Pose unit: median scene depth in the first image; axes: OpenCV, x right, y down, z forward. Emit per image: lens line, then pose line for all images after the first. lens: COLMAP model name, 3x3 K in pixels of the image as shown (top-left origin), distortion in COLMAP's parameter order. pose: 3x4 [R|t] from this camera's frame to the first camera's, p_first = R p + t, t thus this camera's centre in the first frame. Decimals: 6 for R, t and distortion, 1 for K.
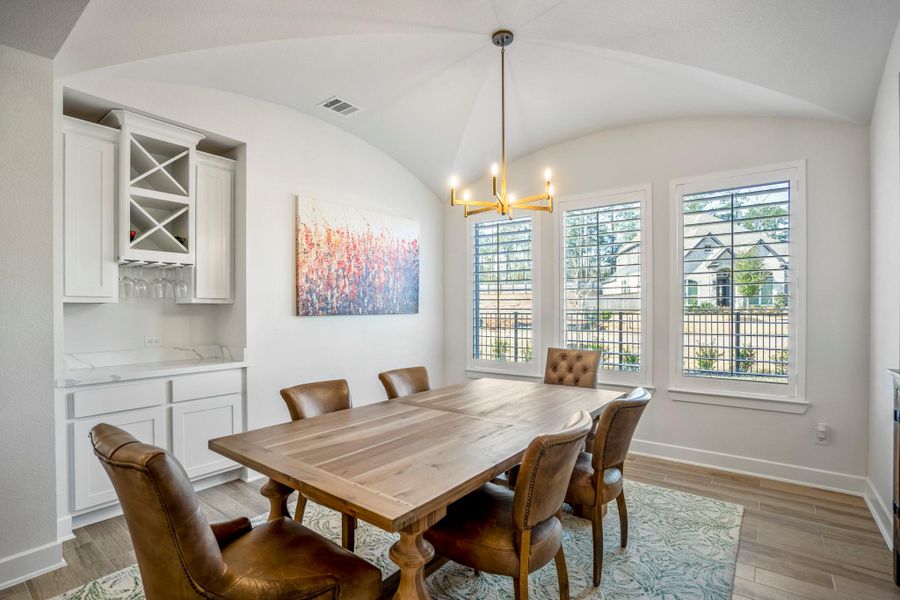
lens RADIAL K [[423.9, 0, 448.8], [0, 423.9, 302.5], [0, 0, 1]] dist [-0.010738, 0.000503]
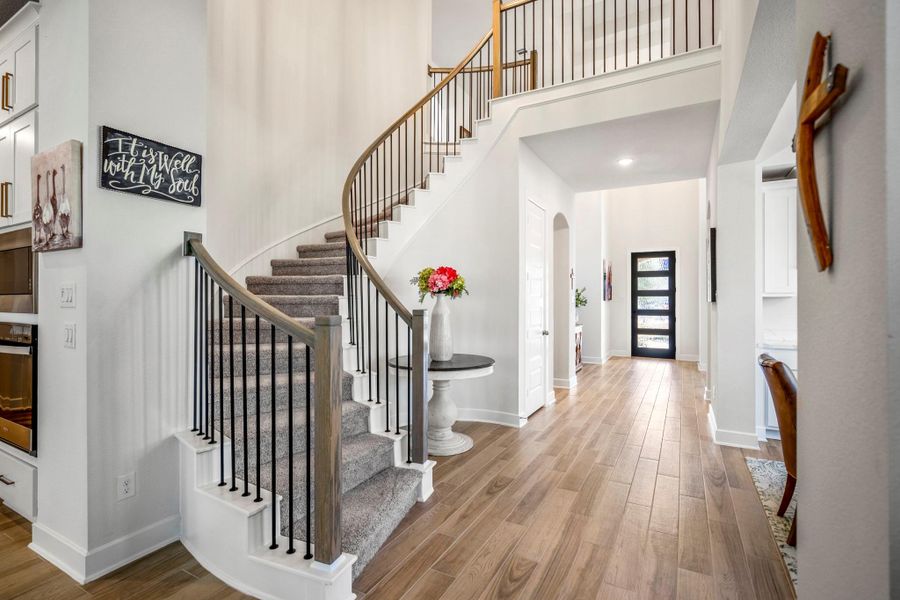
lens RADIAL K [[423.9, 0, 448.8], [0, 423.9, 302.5], [0, 0, 1]] dist [-0.010738, 0.000503]
pose [[0.145785, 0.011927, -0.989244, 0.453698], [0.002585, 0.999919, 0.012437, -0.001697], [0.989313, -0.004370, 0.145742, -0.385880]]
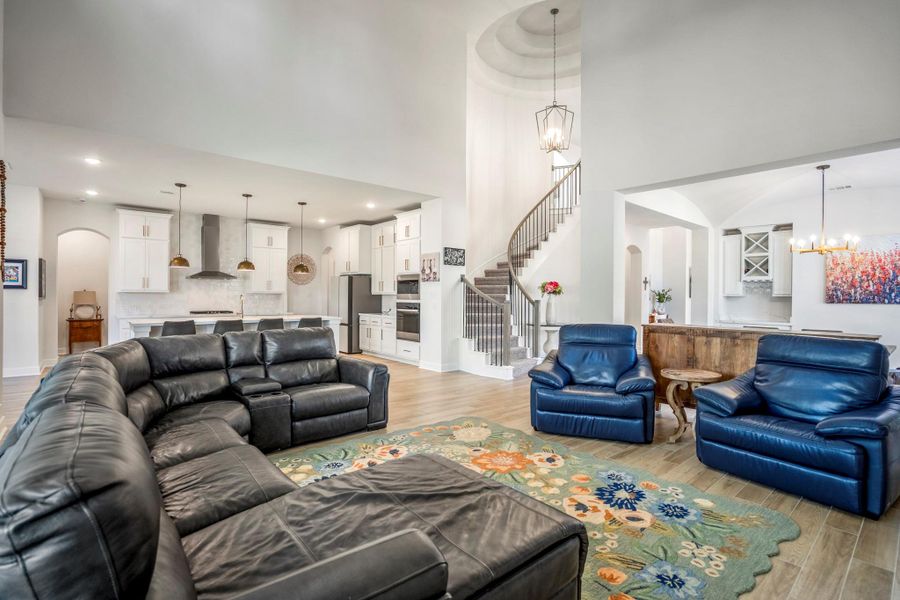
lens RADIAL K [[426.5, 0, 448.6], [0, 426.5, 295.5], [0, 0, 1]] dist [-0.053604, 0.020678]
pose [[-0.204458, 0.003602, -0.978869, 2.084320], [-0.000717, 0.999992, 0.003830, -0.009587], [0.978875, 0.001485, -0.204454, -0.311387]]
